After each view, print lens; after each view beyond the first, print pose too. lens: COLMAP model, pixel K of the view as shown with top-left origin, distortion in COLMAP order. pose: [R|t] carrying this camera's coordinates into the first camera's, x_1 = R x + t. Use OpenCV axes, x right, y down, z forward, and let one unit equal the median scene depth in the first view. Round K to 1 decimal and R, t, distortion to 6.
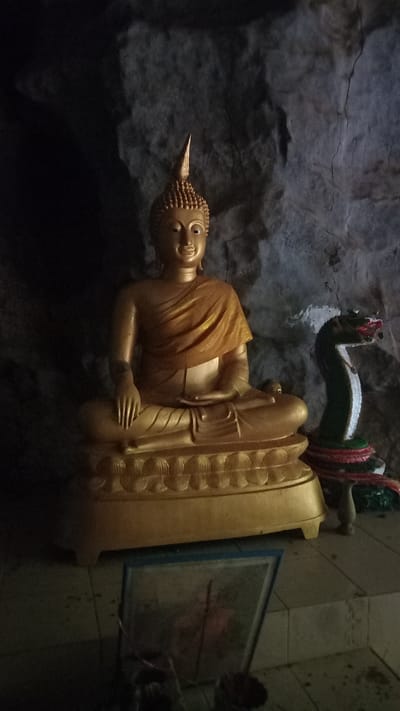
lens RADIAL K [[528.0, 0, 202.9], [0, 528.0, 352.7], [0, 0, 1]] dist [0.082091, -0.106552]
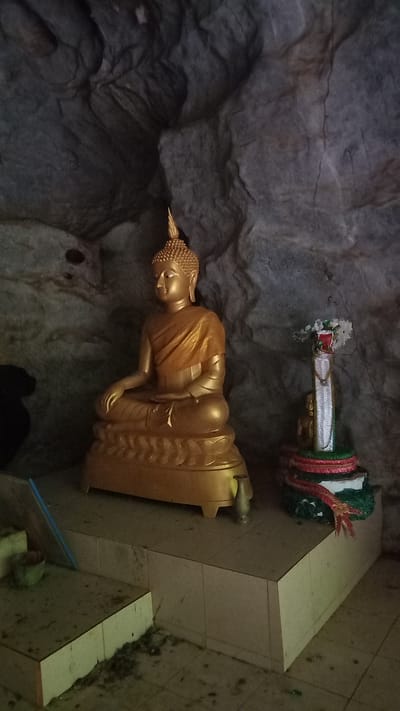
lens RADIAL K [[528.0, 0, 202.9], [0, 528.0, 352.7], [0, 0, 1]] dist [0.082091, -0.106552]
pose [[0.618566, -0.016869, -0.785552, 0.963310], [-0.005712, 0.999647, -0.025964, 0.004103], [0.785712, 0.020547, 0.618251, 0.195112]]
